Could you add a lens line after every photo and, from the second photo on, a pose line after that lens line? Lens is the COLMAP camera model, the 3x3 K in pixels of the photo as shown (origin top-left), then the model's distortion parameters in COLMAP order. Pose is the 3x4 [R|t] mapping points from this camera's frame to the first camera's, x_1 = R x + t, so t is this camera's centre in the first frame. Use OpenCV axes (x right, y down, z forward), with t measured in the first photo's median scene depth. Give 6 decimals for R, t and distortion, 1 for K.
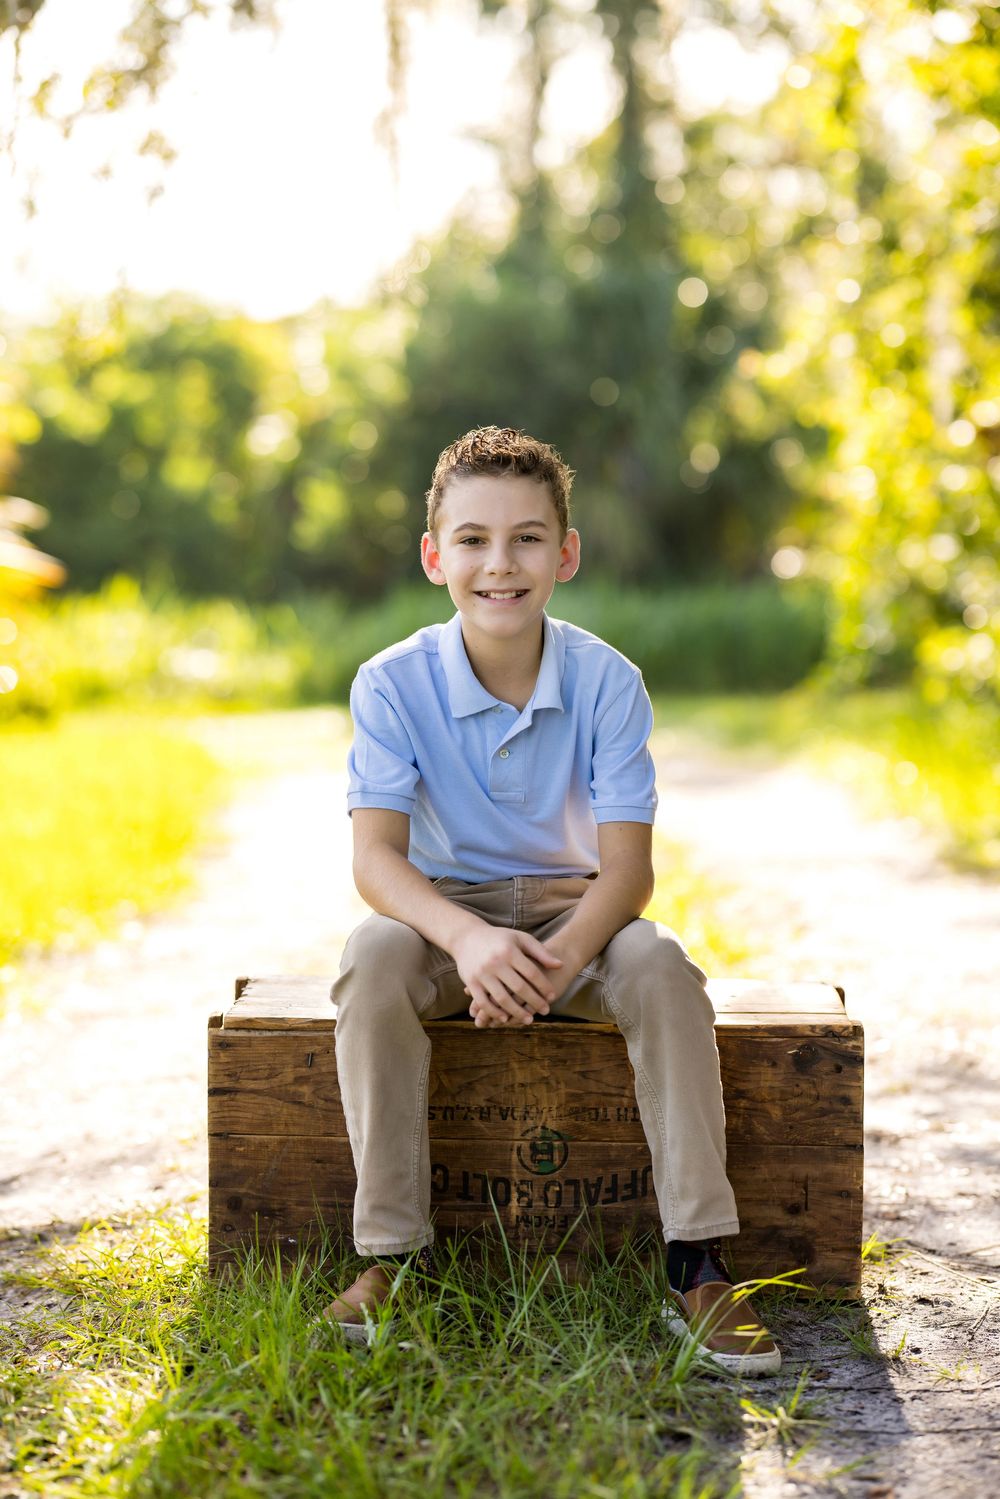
lens RADIAL K [[3967.5, 0, 500.0], [0, 3967.5, 749.5], [0, 0, 1]] dist [-0.033133, -0.456647]
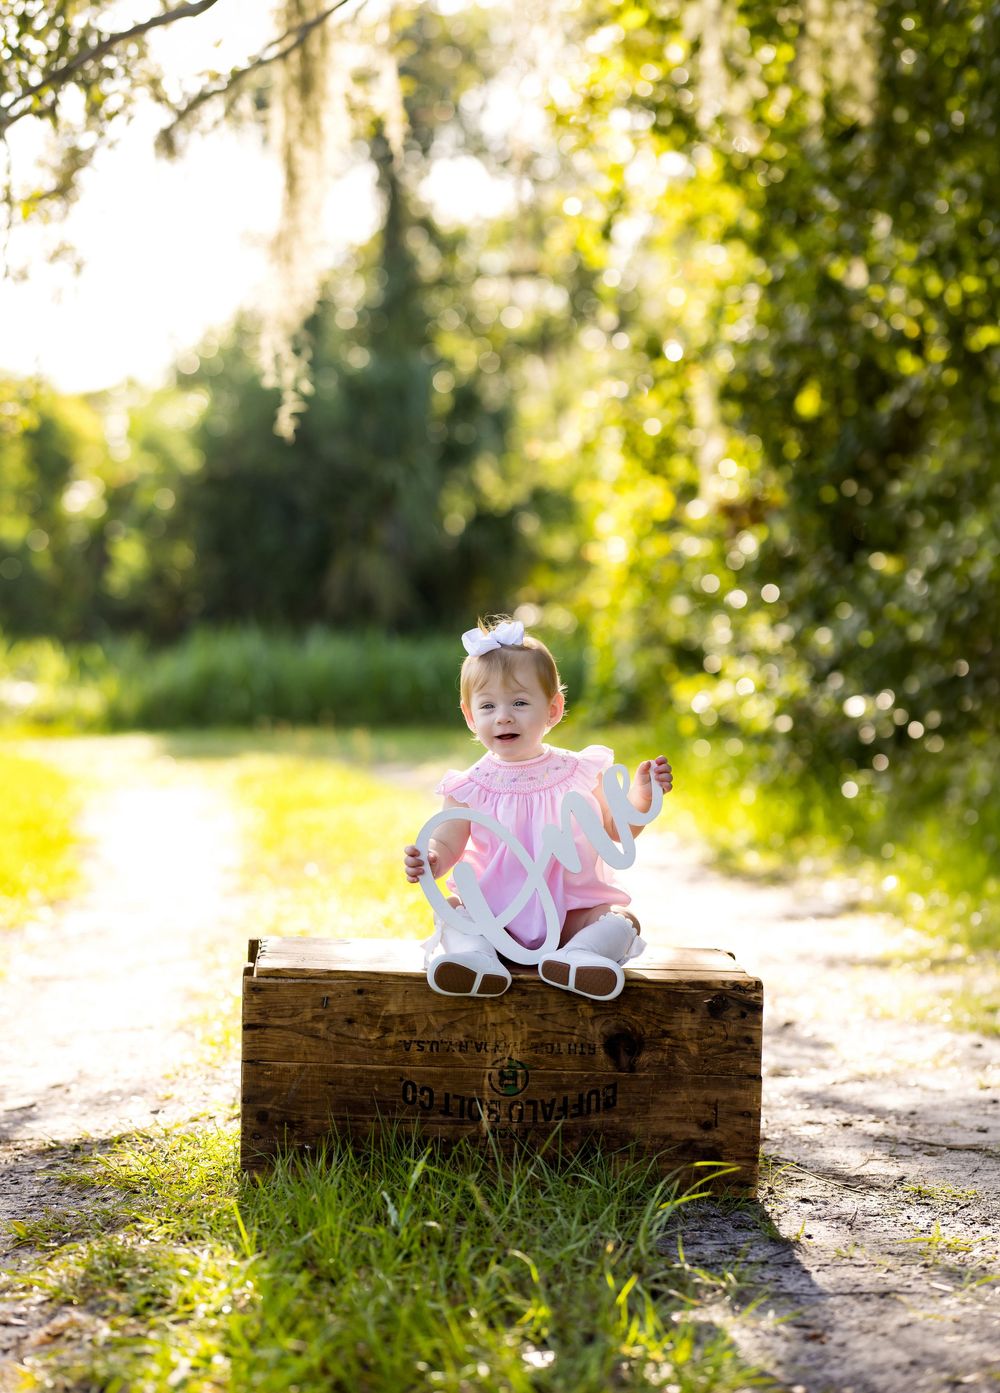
lens RADIAL K [[3430.2, 0, 500.0], [0, 3430.2, 696.5], [0, 0, 1]] dist [0.002139, -0.436758]
pose [[0.997433, 0.018873, 0.069071, -0.069347], [-0.017301, 0.999579, -0.023295, 0.005852], [-0.069482, 0.022040, 0.997340, -0.087928]]
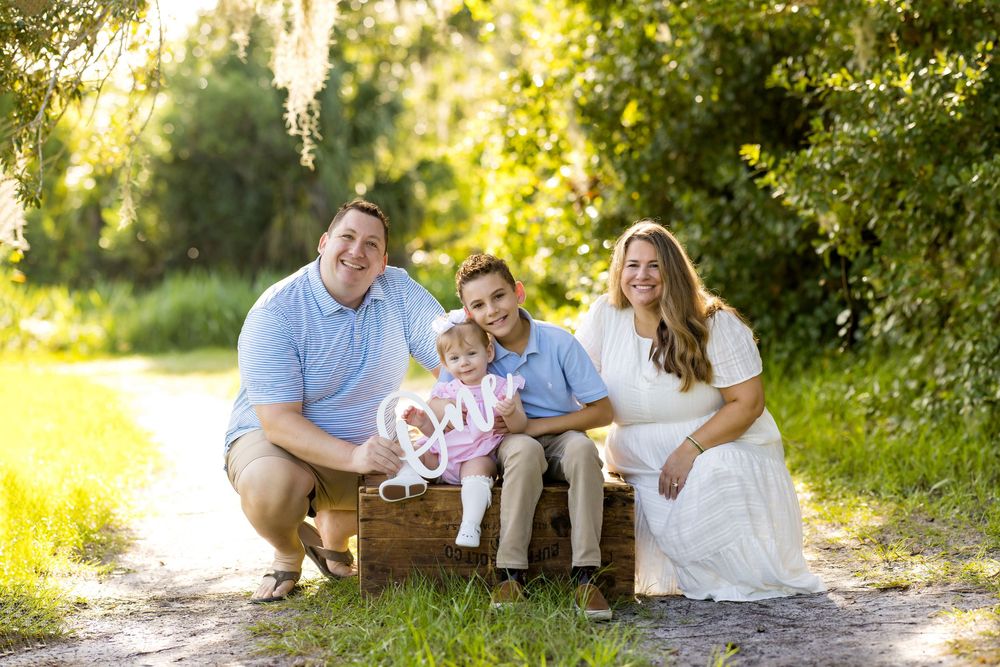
lens RADIAL K [[2633.0, 0, 532.7], [0, 2633.0, 435.9], [0, 0, 1]] dist [0.094003, 5.618294]
pose [[0.992431, -0.018271, 0.121440, -0.160803], [0.015627, 0.999620, 0.022689, 0.002251], [-0.121809, -0.020619, 0.992339, -0.565482]]
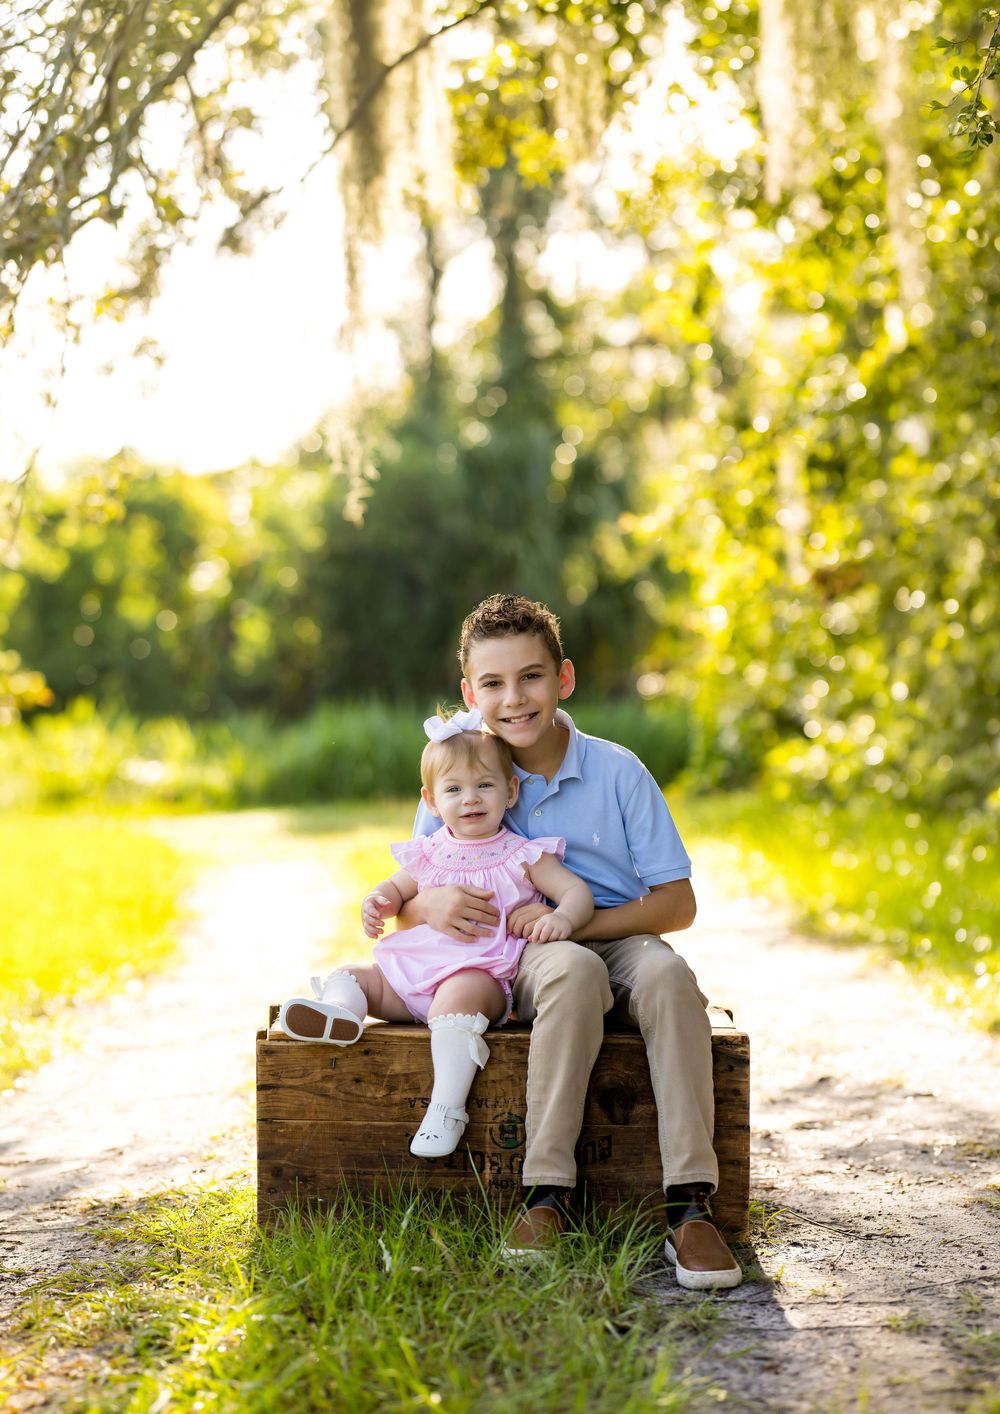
lens RADIAL K [[3413.8, 0, 442.8], [0, 3413.8, 708.4], [0, 0, 1]] dist [-0.008656, -0.544761]
pose [[0.999910, -0.002757, 0.013122, -0.025946], [0.003277, 0.999203, -0.039790, 0.005063], [-0.013002, 0.039829, 0.999122, -0.148318]]
